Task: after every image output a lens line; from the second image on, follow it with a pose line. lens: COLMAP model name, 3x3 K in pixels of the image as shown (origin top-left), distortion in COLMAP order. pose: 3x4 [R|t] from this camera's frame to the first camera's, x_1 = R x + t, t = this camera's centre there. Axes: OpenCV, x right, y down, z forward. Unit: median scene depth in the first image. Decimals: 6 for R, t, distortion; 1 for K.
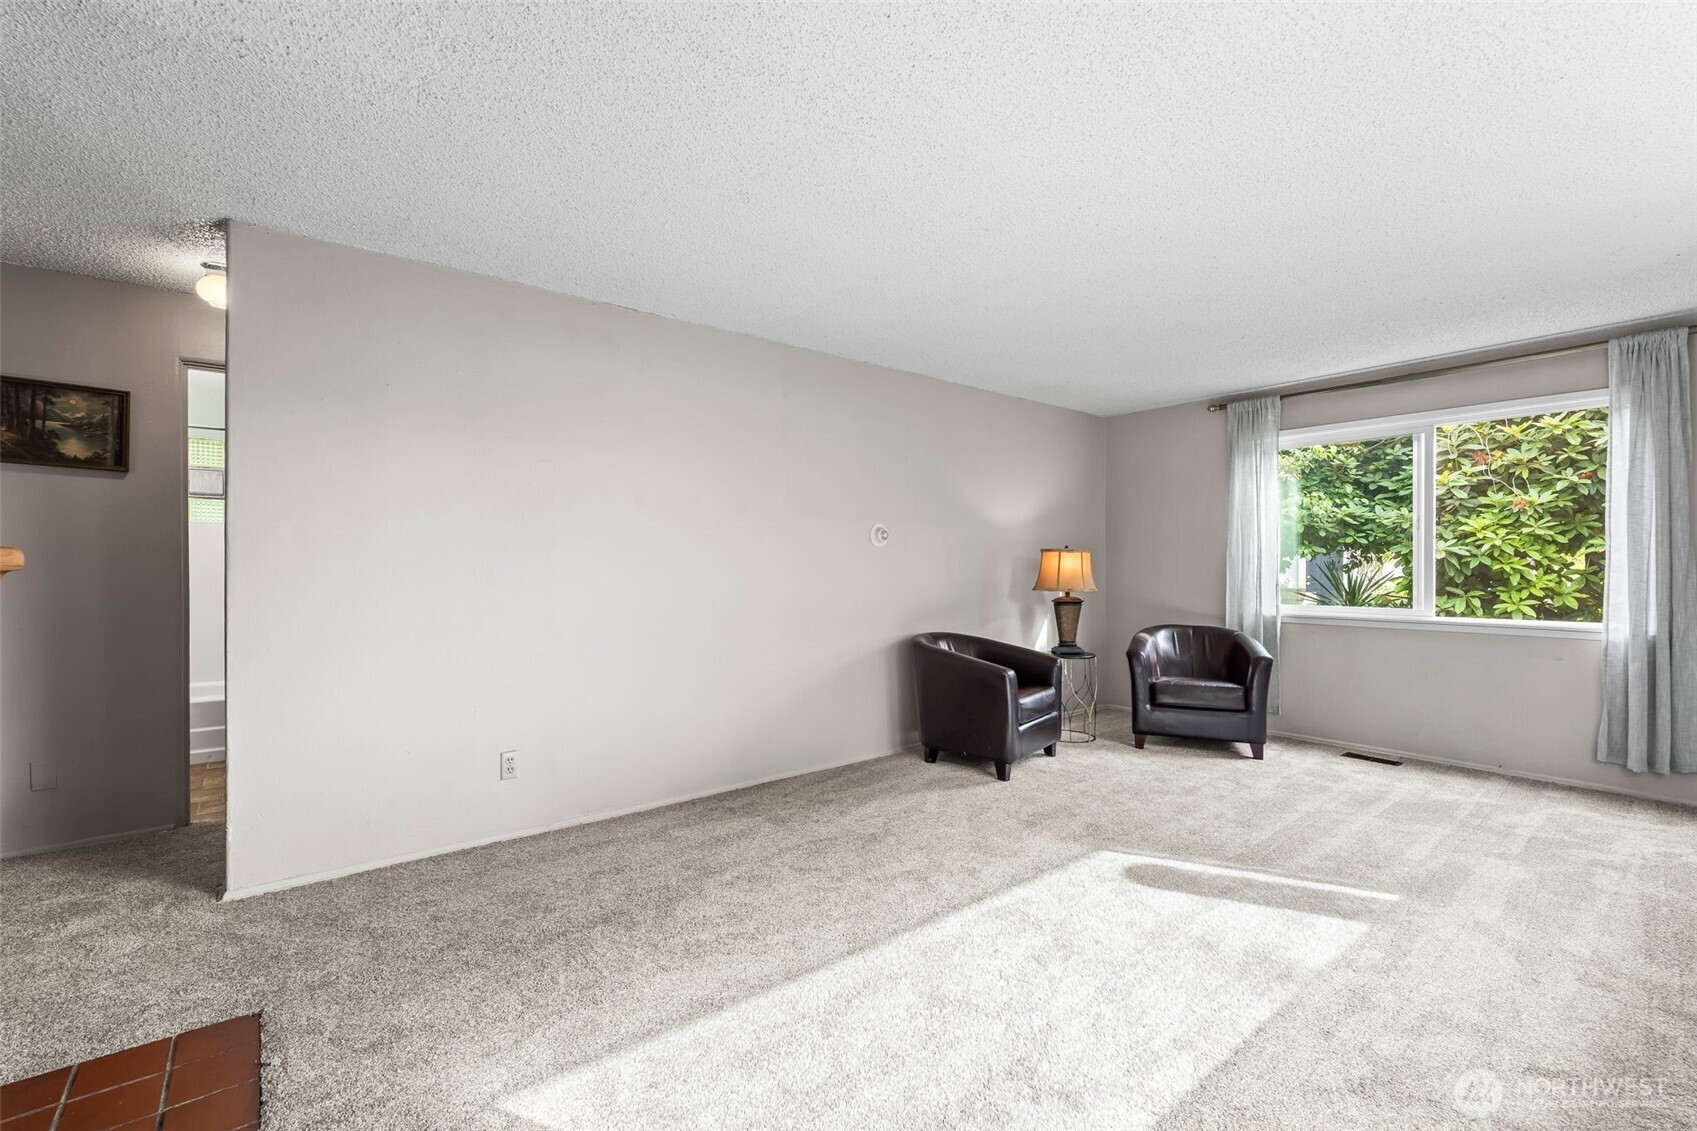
lens RADIAL K [[719.5, 0, 848.5], [0, 719.5, 565.5], [0, 0, 1]] dist [-0.003065, -0.000237]
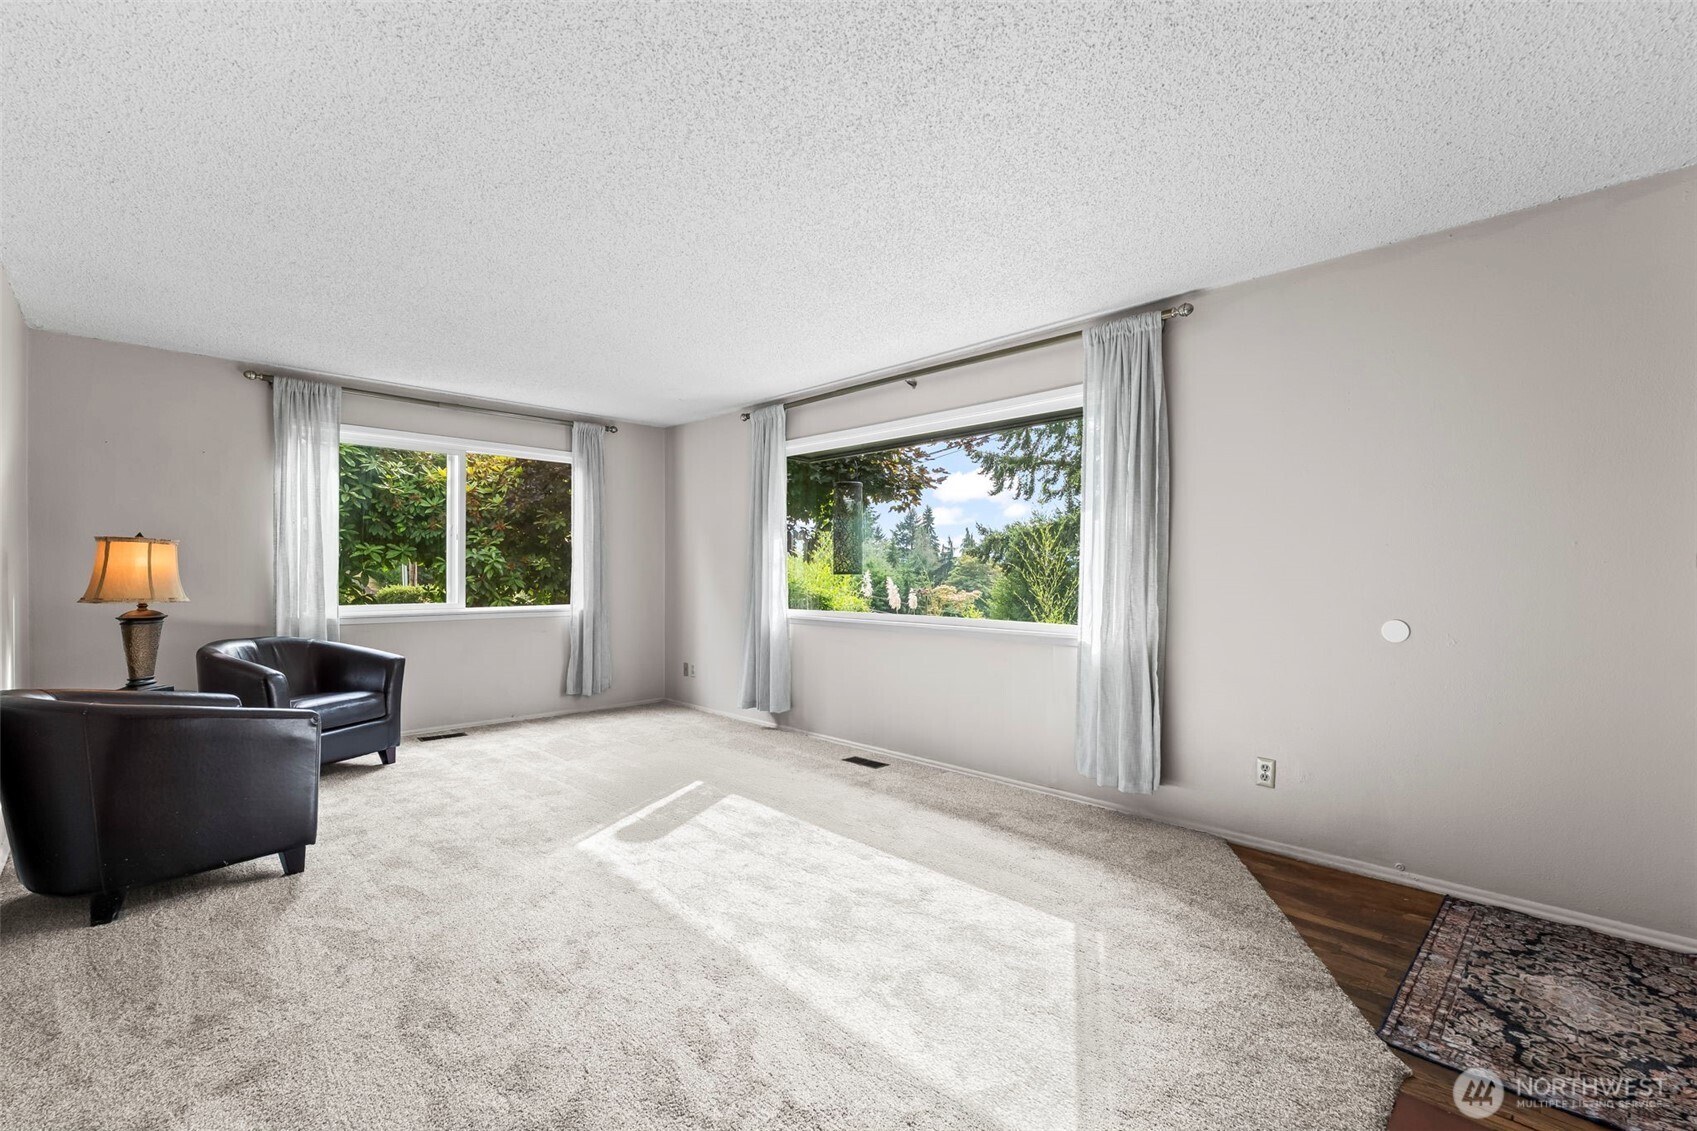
lens RADIAL K [[719.5, 0, 848.5], [0, 719.5, 565.5], [0, 0, 1]] dist [-0.003065, -0.000237]
pose [[-0.095725, 0.006142, 0.995389, -0.568982], [-0.008928, 0.999935, -0.007029, 0.000718], [-0.995368, -0.009560, -0.095664, 0.572305]]
